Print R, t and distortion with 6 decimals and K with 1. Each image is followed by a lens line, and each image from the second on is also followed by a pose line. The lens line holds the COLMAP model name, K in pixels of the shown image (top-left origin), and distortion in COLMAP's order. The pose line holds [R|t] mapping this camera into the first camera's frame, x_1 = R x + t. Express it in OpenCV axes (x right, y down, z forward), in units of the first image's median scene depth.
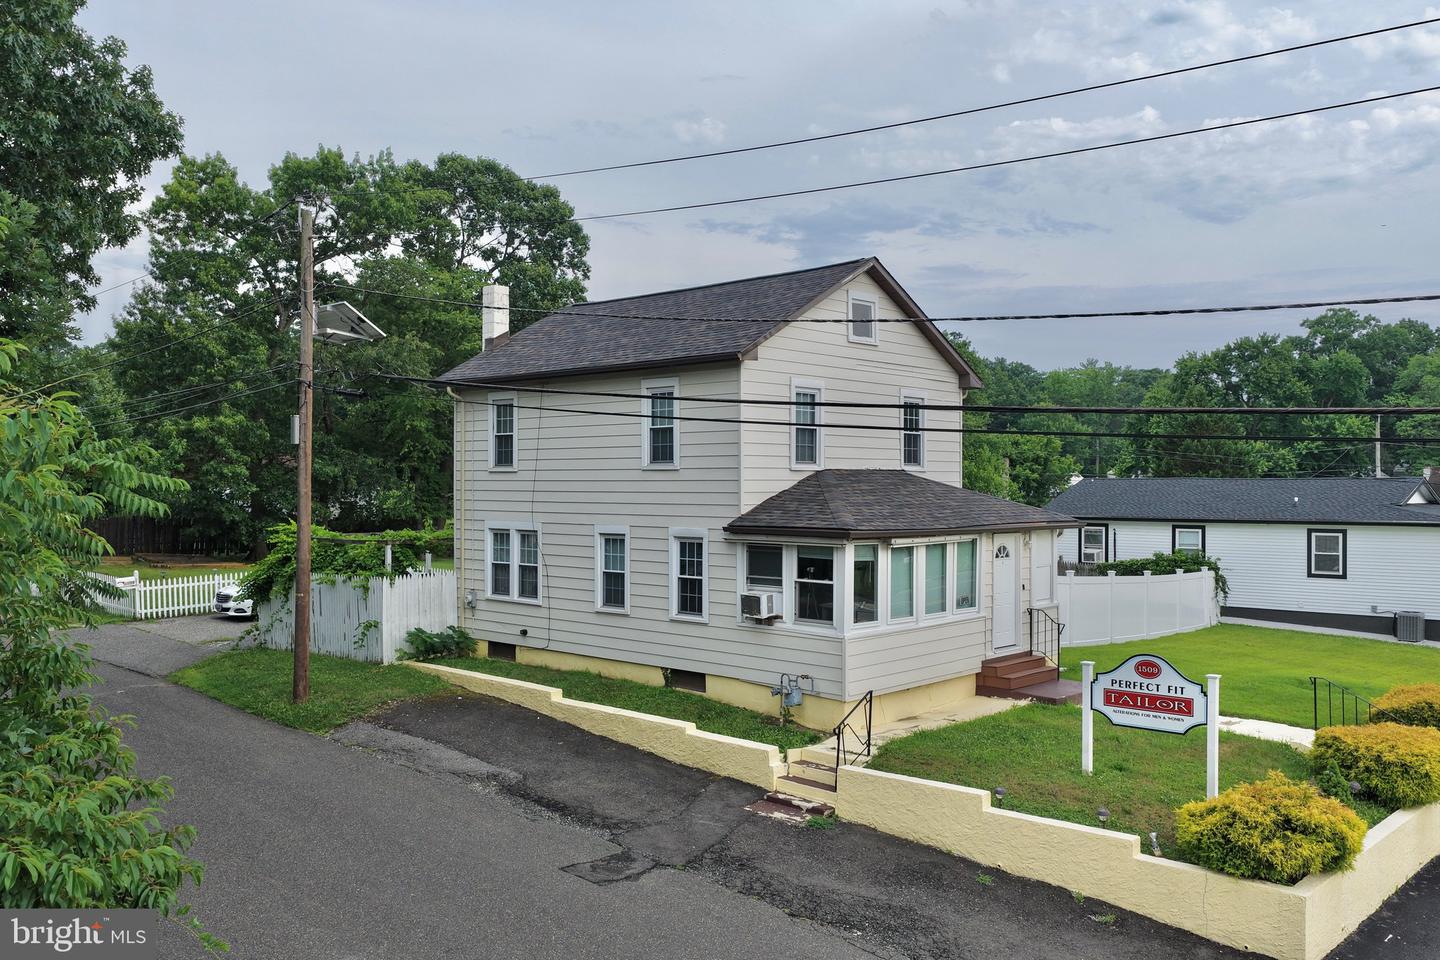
lens RADIAL K [[1194.0, 0, 720.0], [0, 1194.0, 480.0], [0, 0, 1]] dist [0.000411, 0.015130]
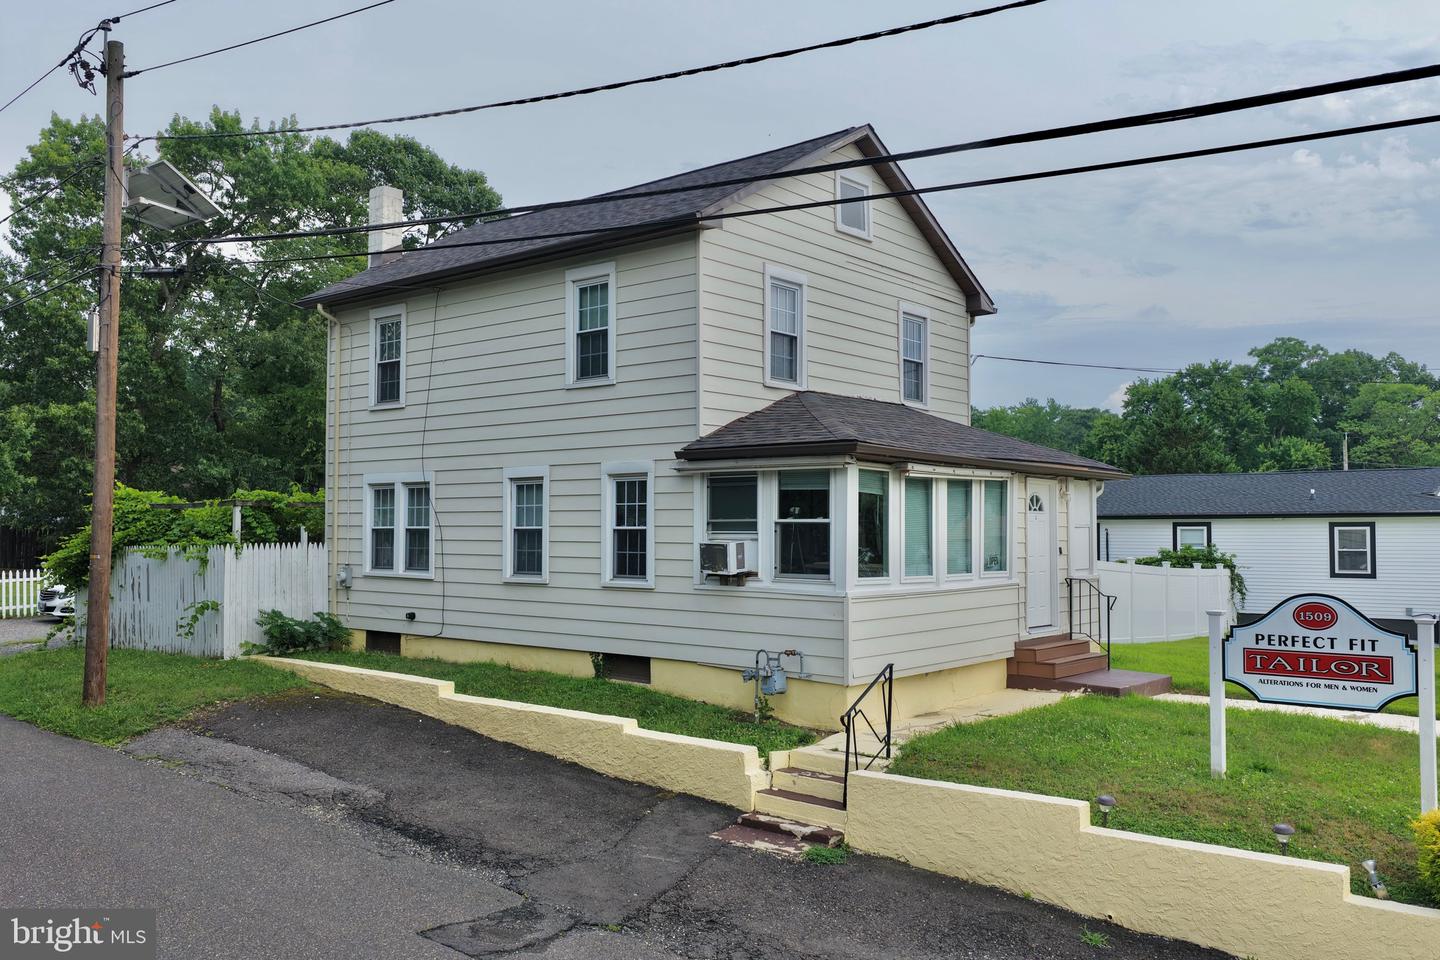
lens RADIAL K [[1194.0, 0, 720.0], [0, 1194.0, 480.0], [0, 0, 1]] dist [0.000411, 0.015130]
pose [[0.998641, 0.002781, 0.052038, -0.007792], [-0.000740, 0.999231, -0.039205, 0.081171], [-0.052107, 0.039113, 0.997875, 0.257592]]
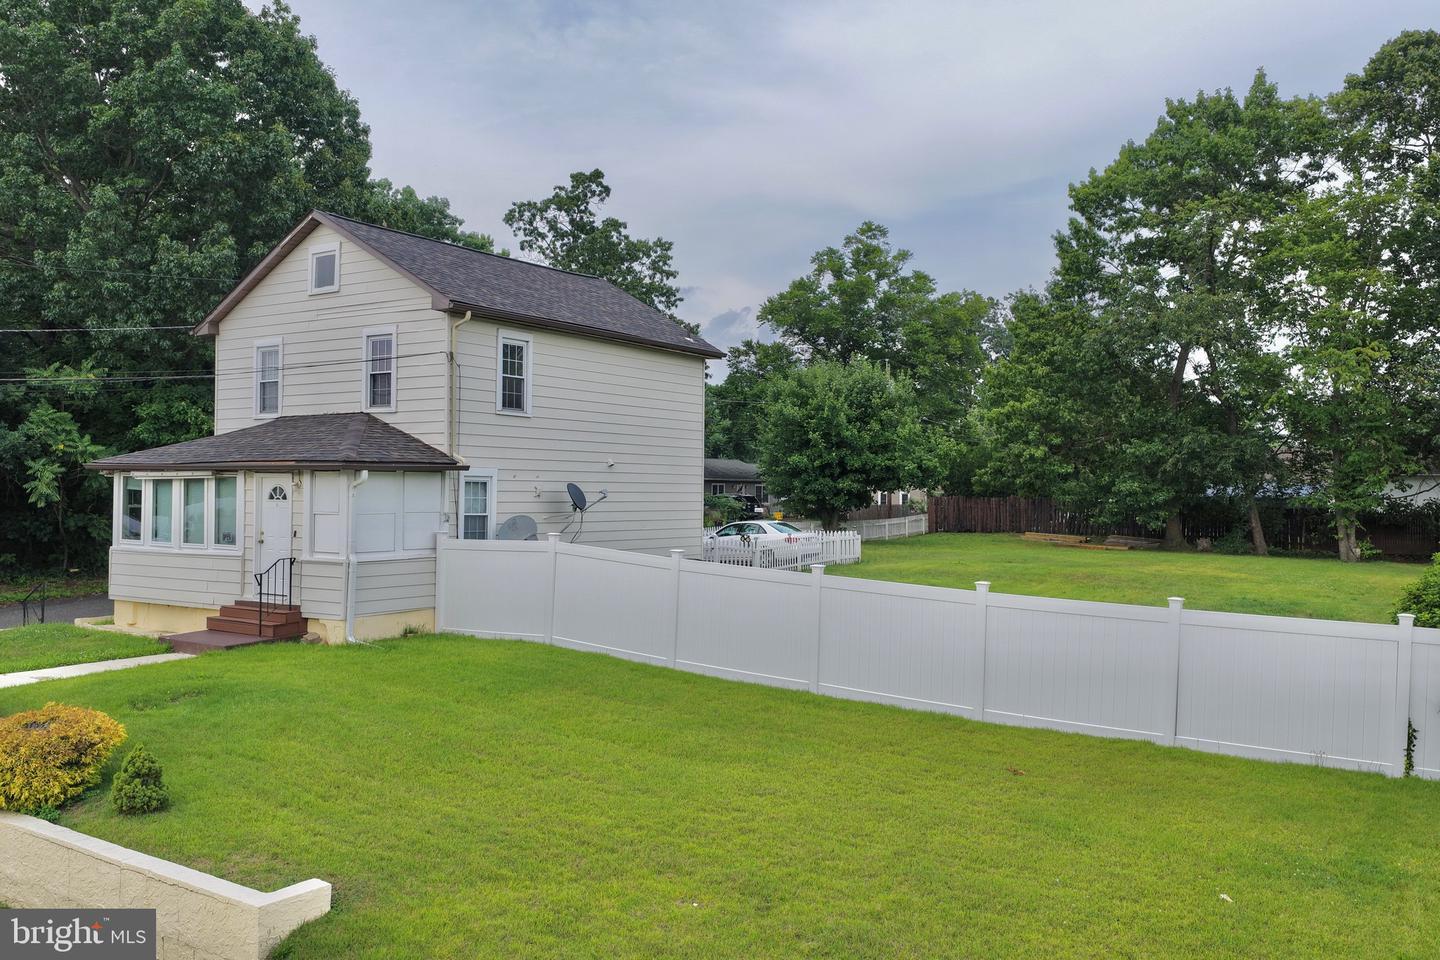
lens RADIAL K [[1194.0, 0, 720.0], [0, 1194.0, 480.0], [0, 0, 1]] dist [0.000411, 0.015130]
pose [[0.164120, -0.008119, -0.986407, 1.309049], [-0.004962, 0.999947, -0.009056, 0.060690], [0.986428, 0.006381, 0.164071, 1.276683]]
